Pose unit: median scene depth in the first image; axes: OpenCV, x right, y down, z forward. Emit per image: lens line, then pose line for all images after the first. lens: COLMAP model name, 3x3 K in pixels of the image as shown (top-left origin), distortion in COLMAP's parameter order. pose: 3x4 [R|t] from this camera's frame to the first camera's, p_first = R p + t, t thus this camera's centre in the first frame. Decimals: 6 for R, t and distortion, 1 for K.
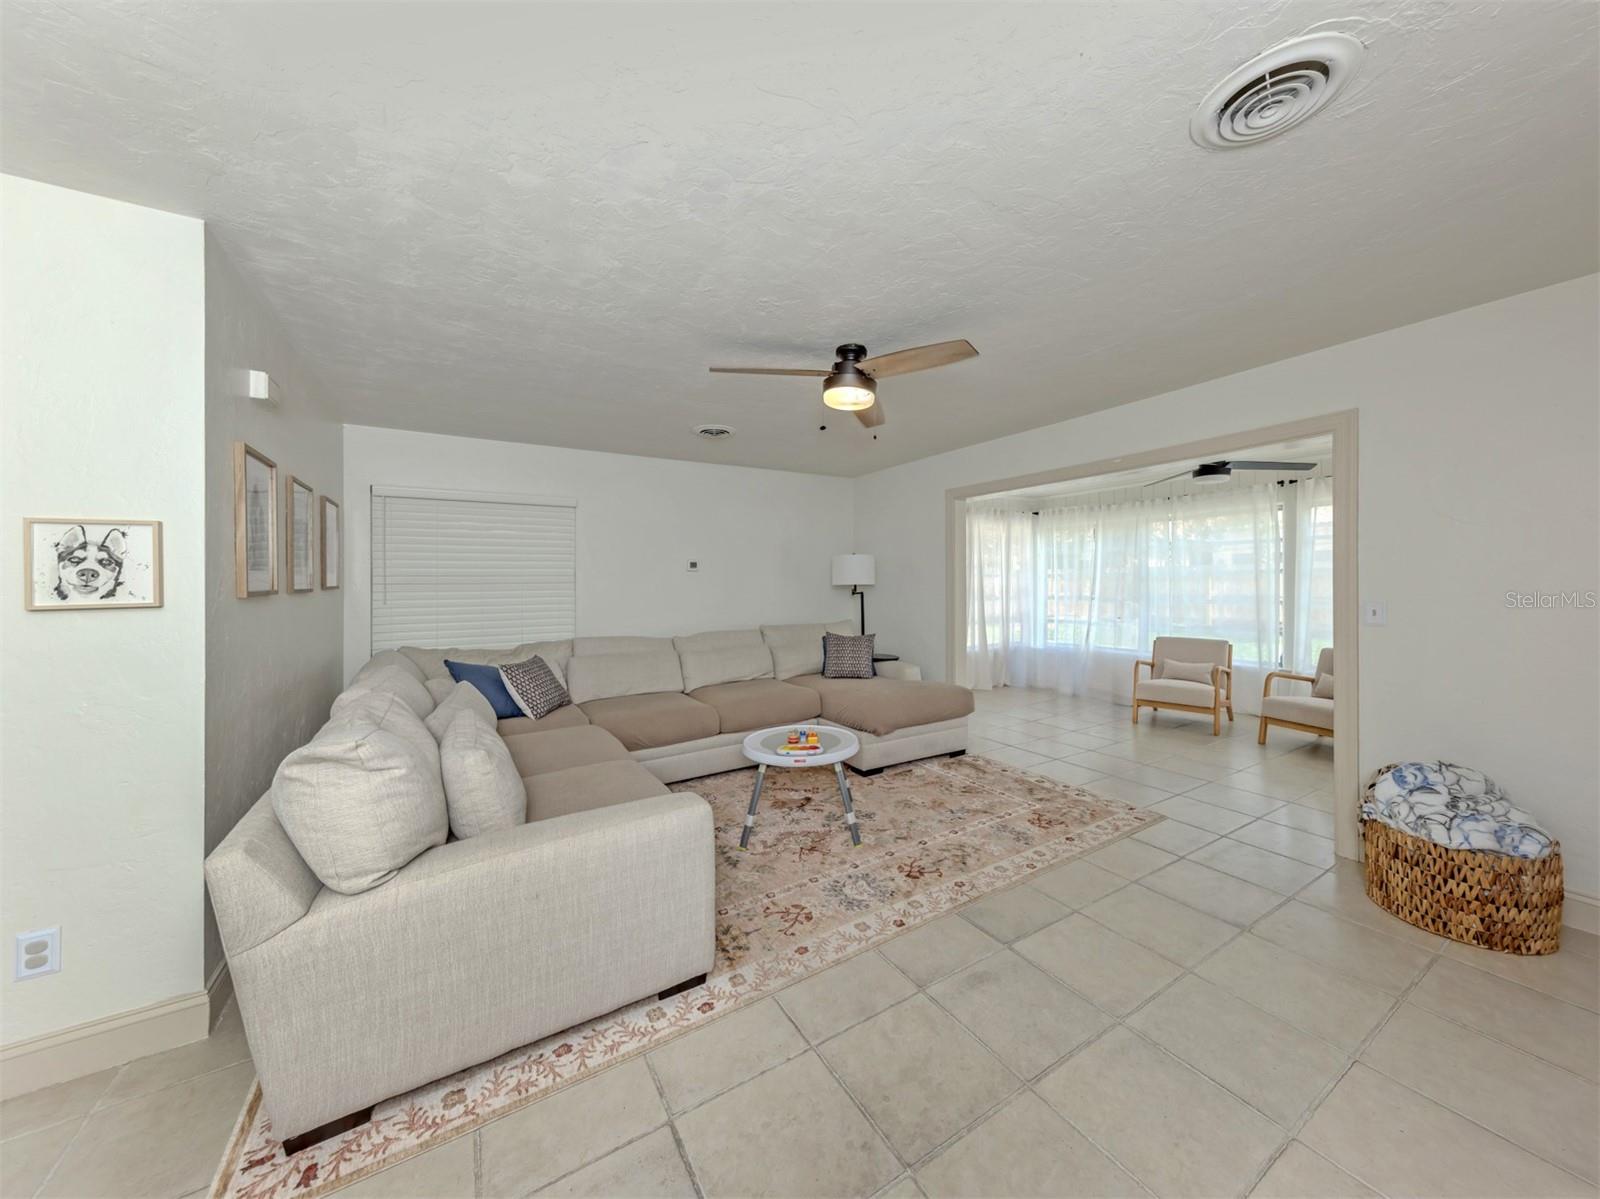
lens RADIAL K [[571.6, 0, 801.5], [0, 571.6, 583.7], [0, 0, 1]] dist [0.004972, -0.000481]
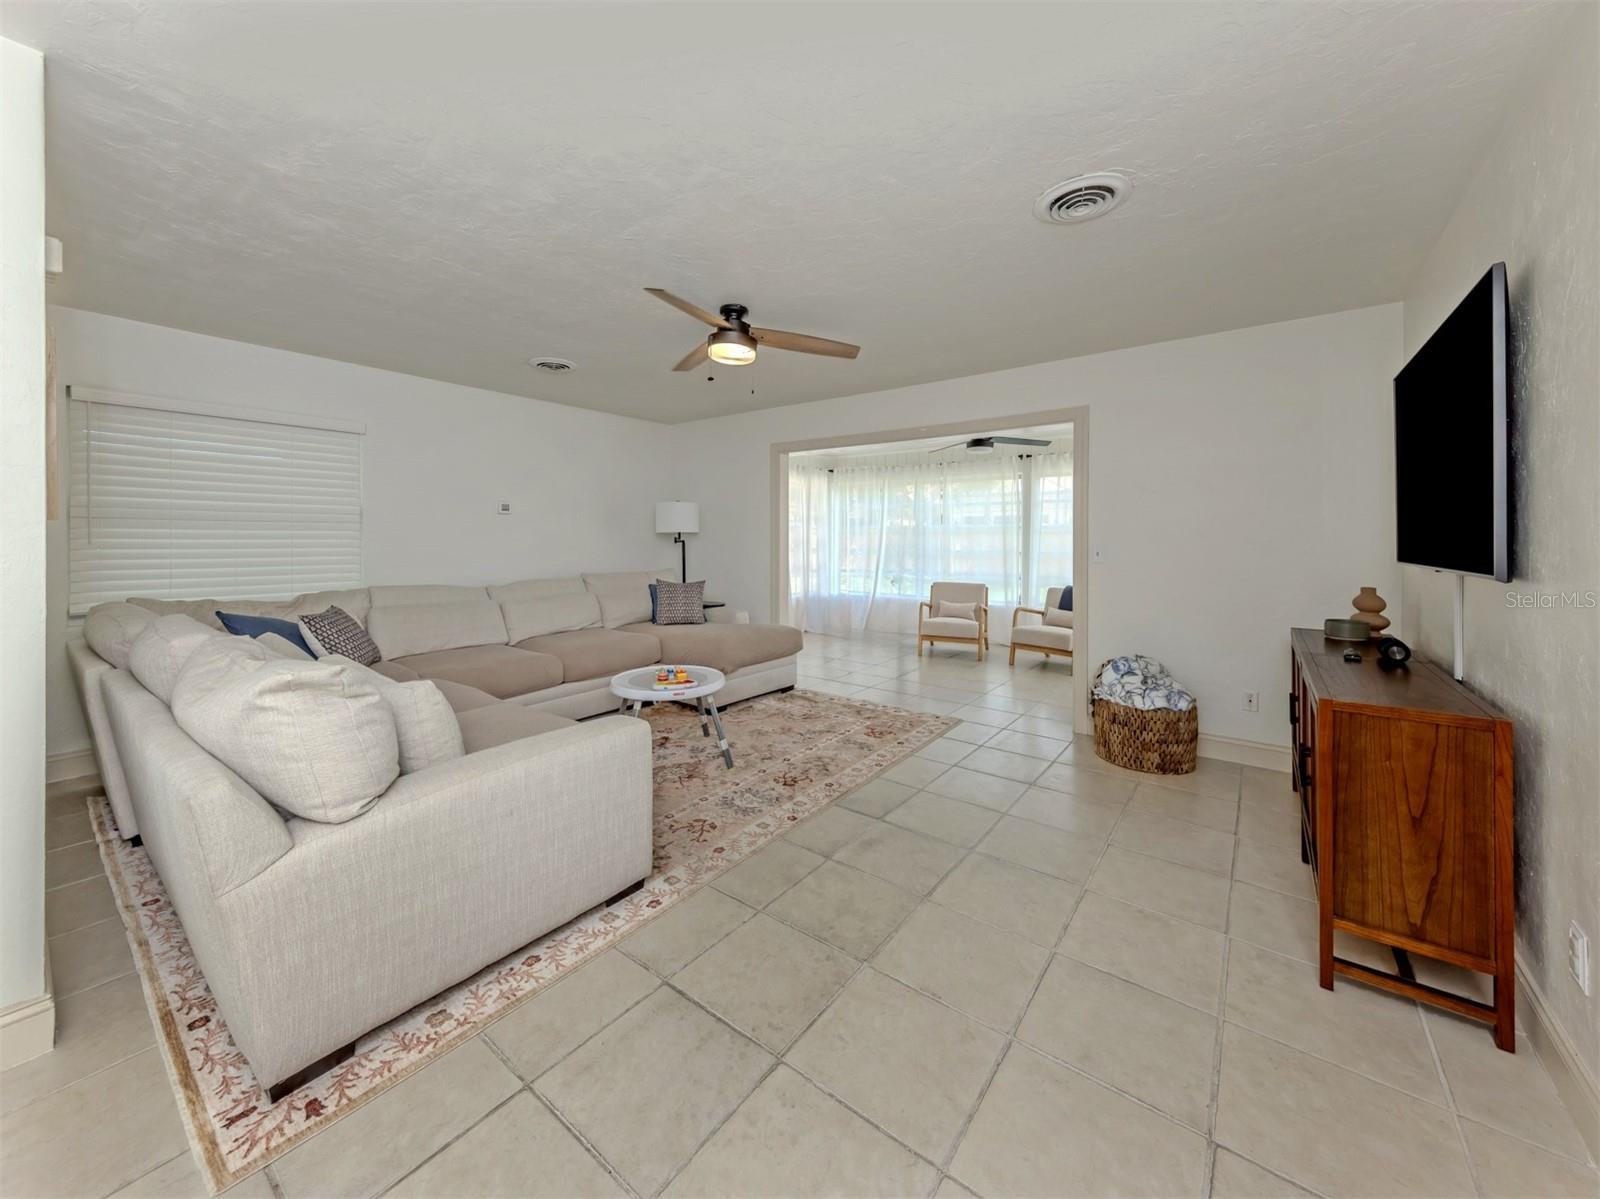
lens RADIAL K [[610.2, 0, 773.2], [0, 610.2, 537.4], [0, 0, 1]] dist [0.002784, -0.000122]
pose [[0.939073, 0.015153, 0.343385, -0.272215], [-0.013757, 0.999884, -0.006500, 0.034358], [-0.343443, 0.001380, 0.939172, -0.128416]]
